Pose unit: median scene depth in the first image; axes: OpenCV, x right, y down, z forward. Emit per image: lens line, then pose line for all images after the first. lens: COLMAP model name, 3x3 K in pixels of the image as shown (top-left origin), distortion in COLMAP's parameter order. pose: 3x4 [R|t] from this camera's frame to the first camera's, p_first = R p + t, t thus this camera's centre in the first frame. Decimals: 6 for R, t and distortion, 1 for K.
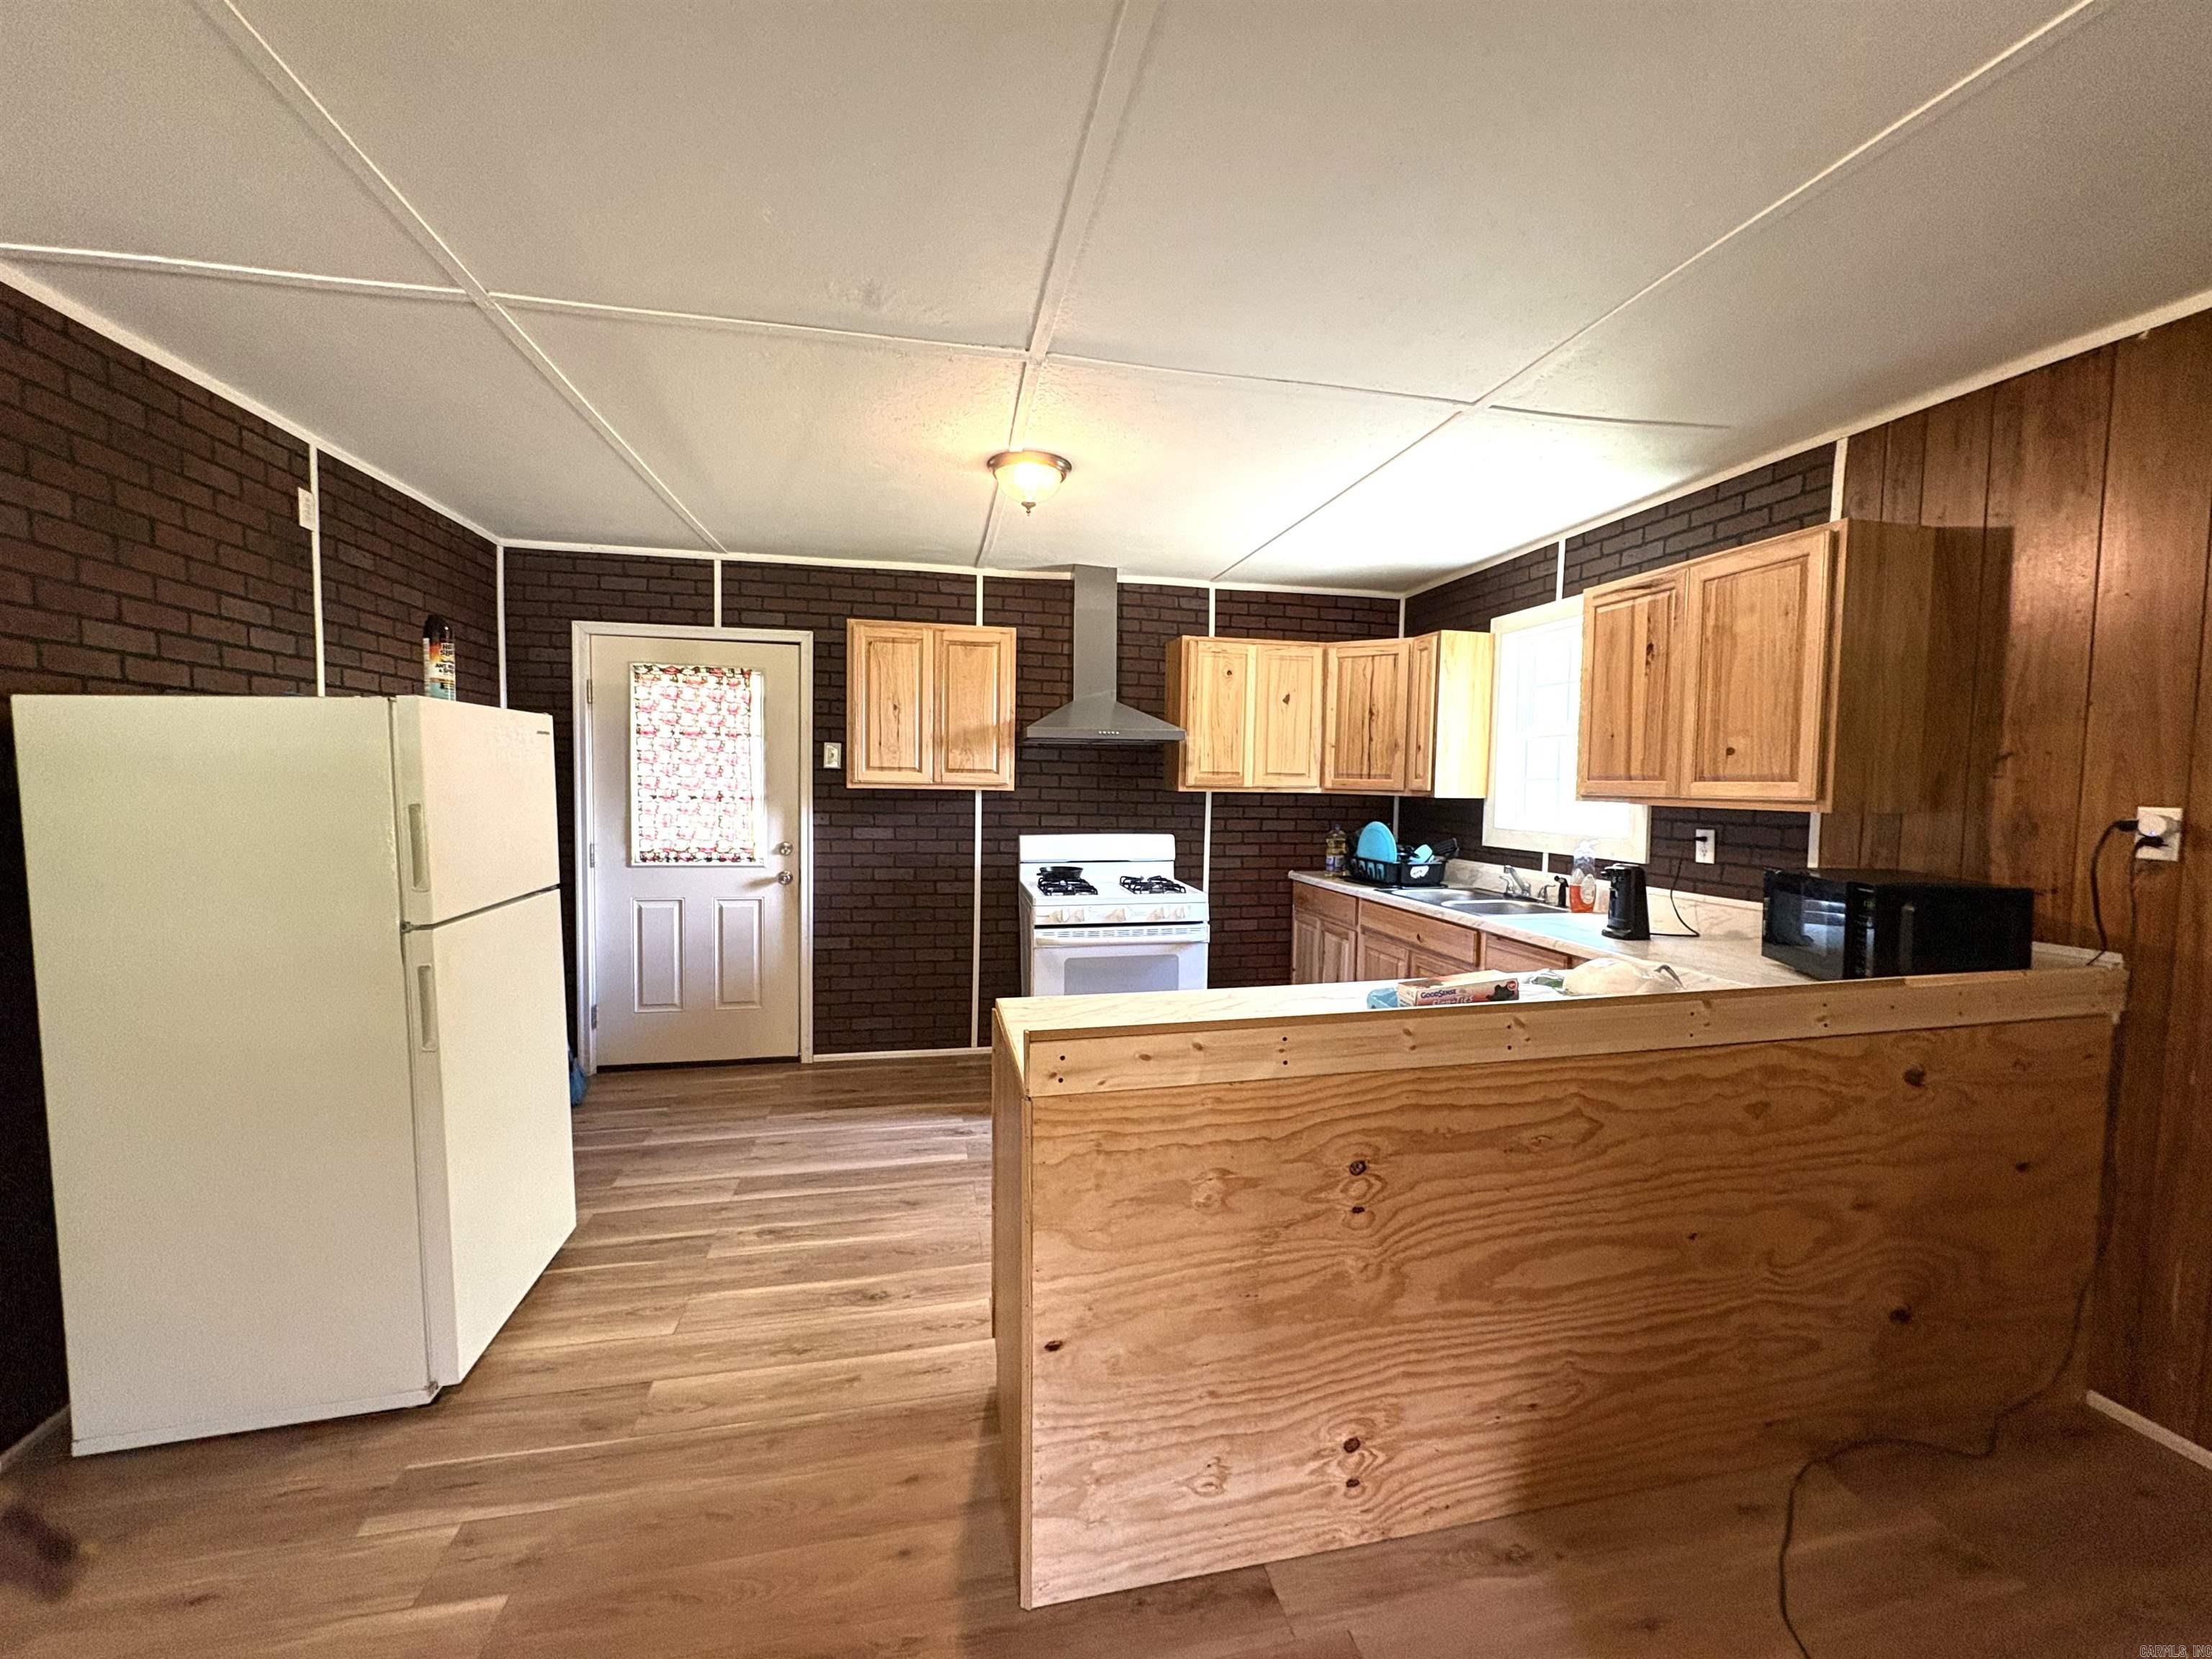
lens RADIAL K [[884.3, 0, 1107.5], [0, 884.3, 832.9], [0, 0, 1]] dist [-0.000495, -0.000229]
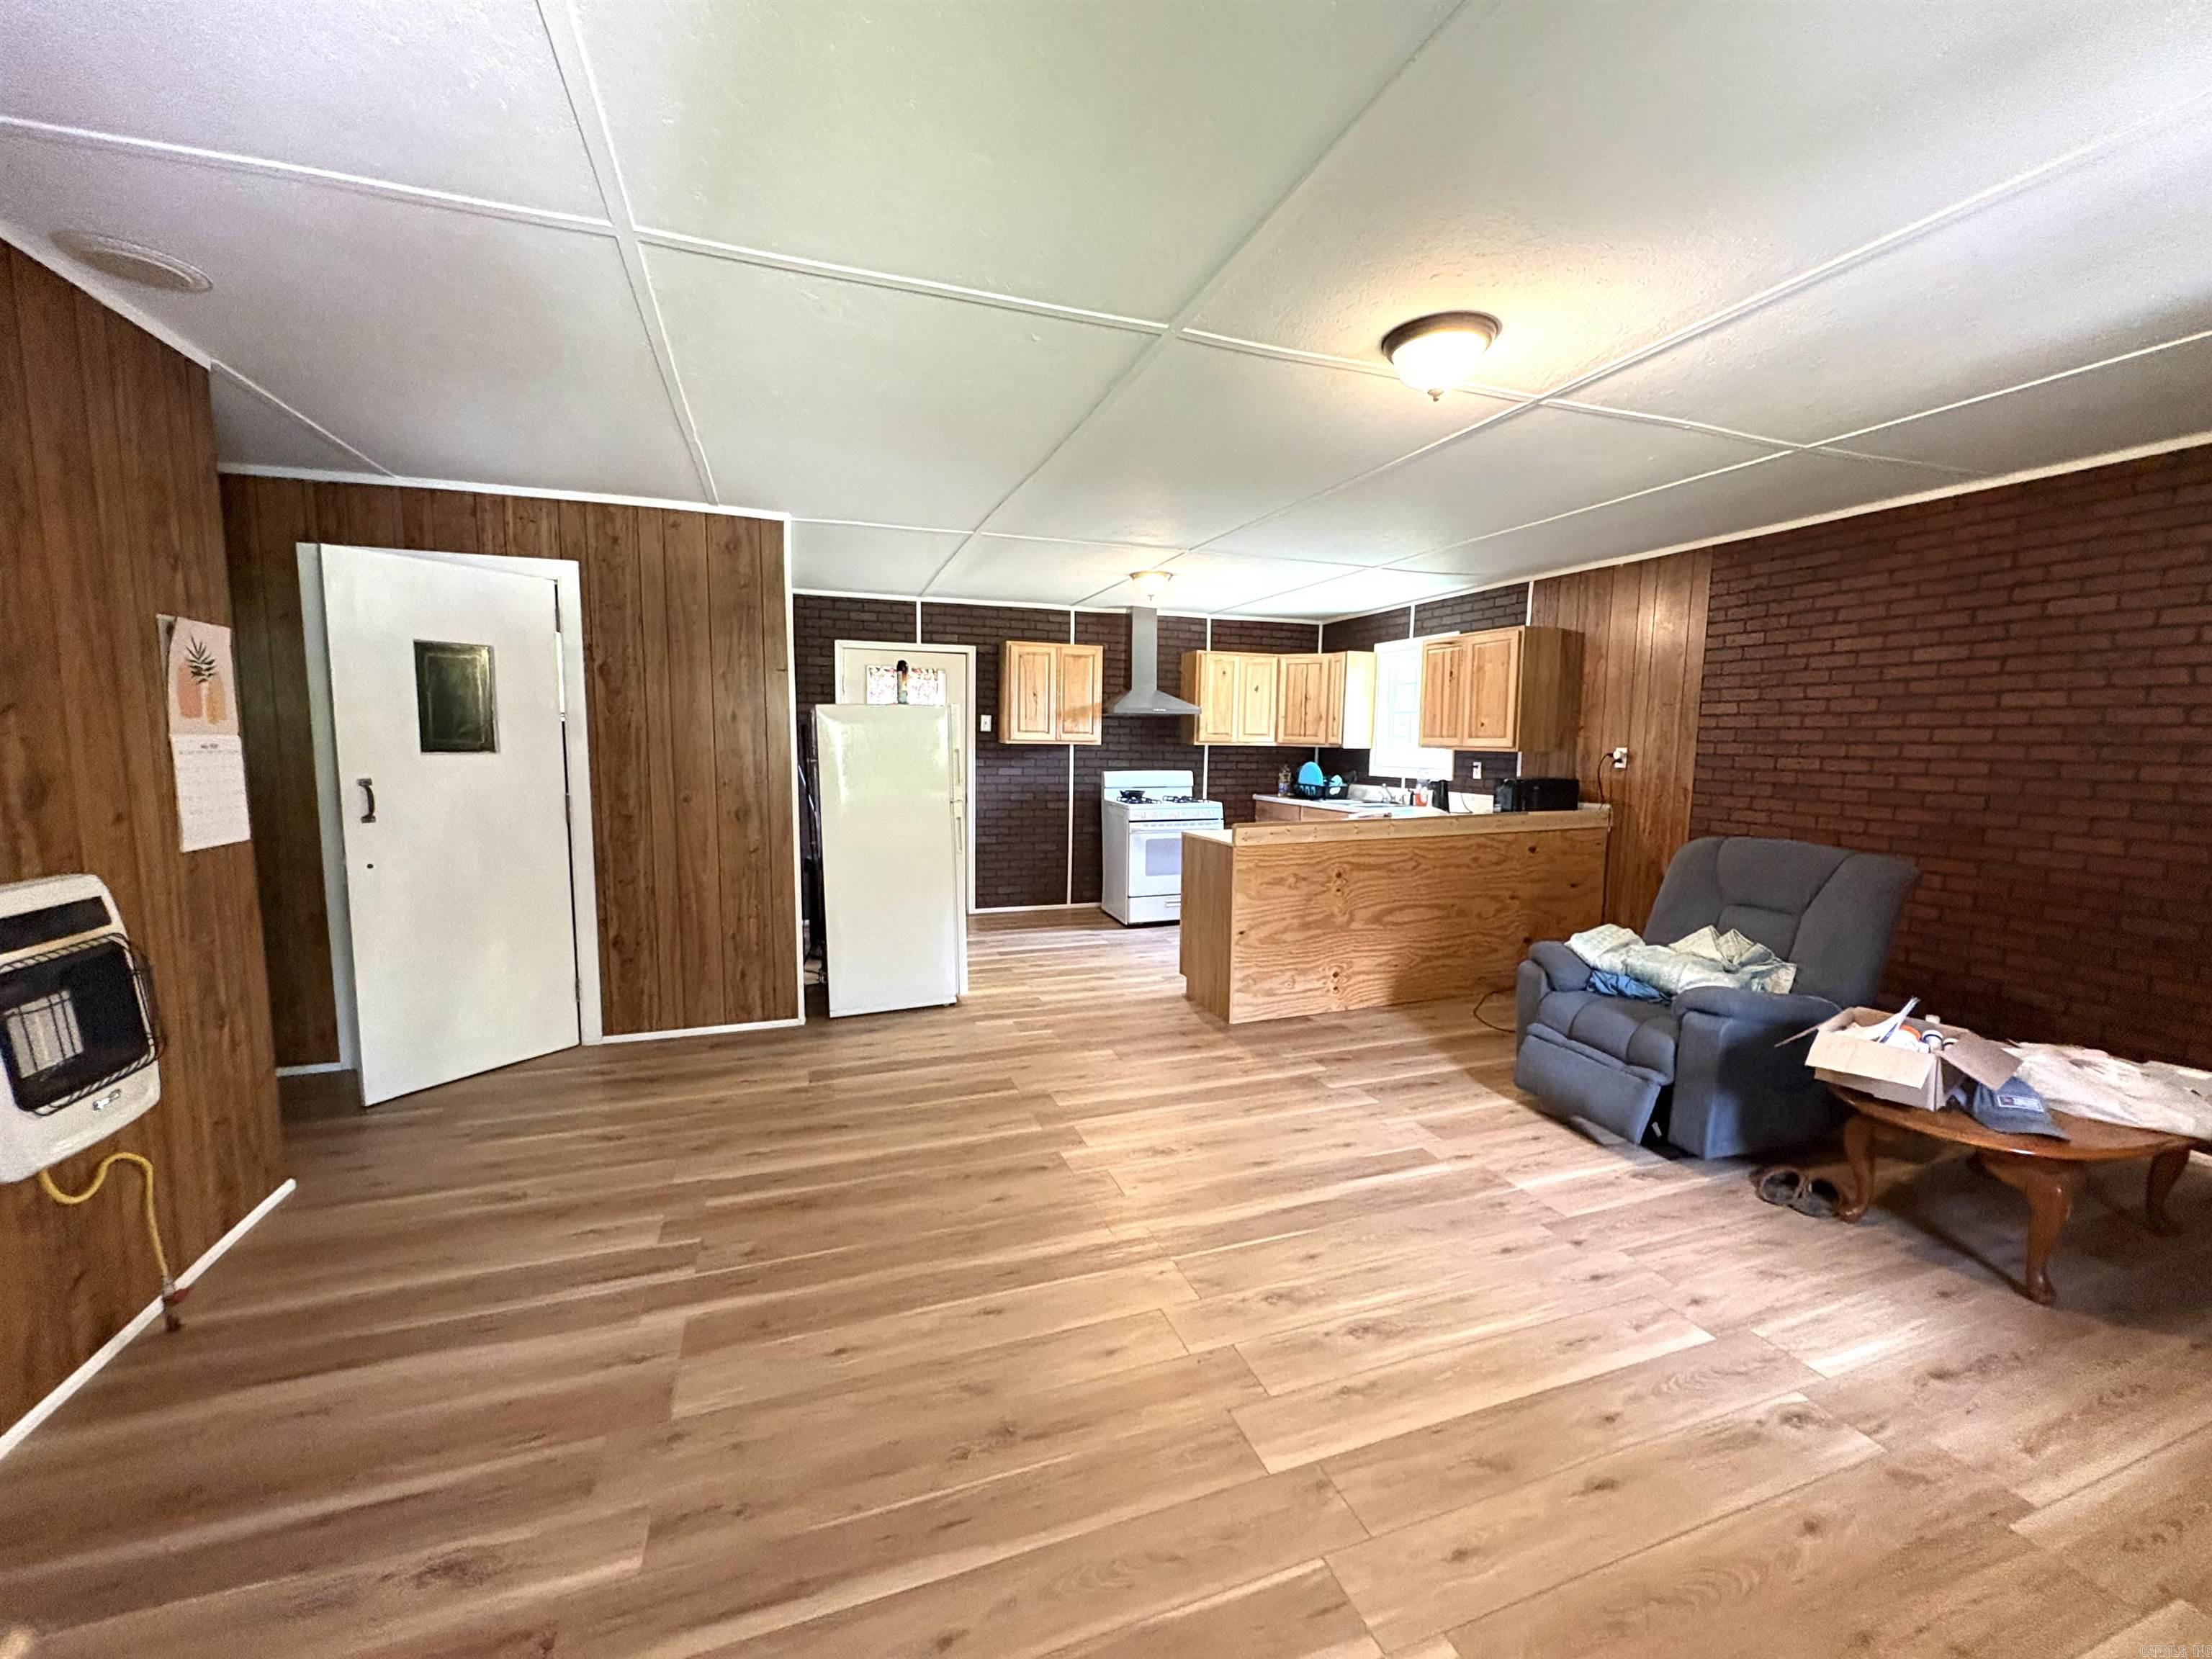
lens RADIAL K [[884.3, 0, 1107.3], [0, 884.3, 828.4], [0, 0, 1]] dist [-0.000495, -0.000229]
pose [[0.991073, -0.015266, 0.132446, -0.348805], [0.009541, 0.998997, 0.043755, 0.040657], [-0.132981, -0.042101, 0.990224, -0.720423]]
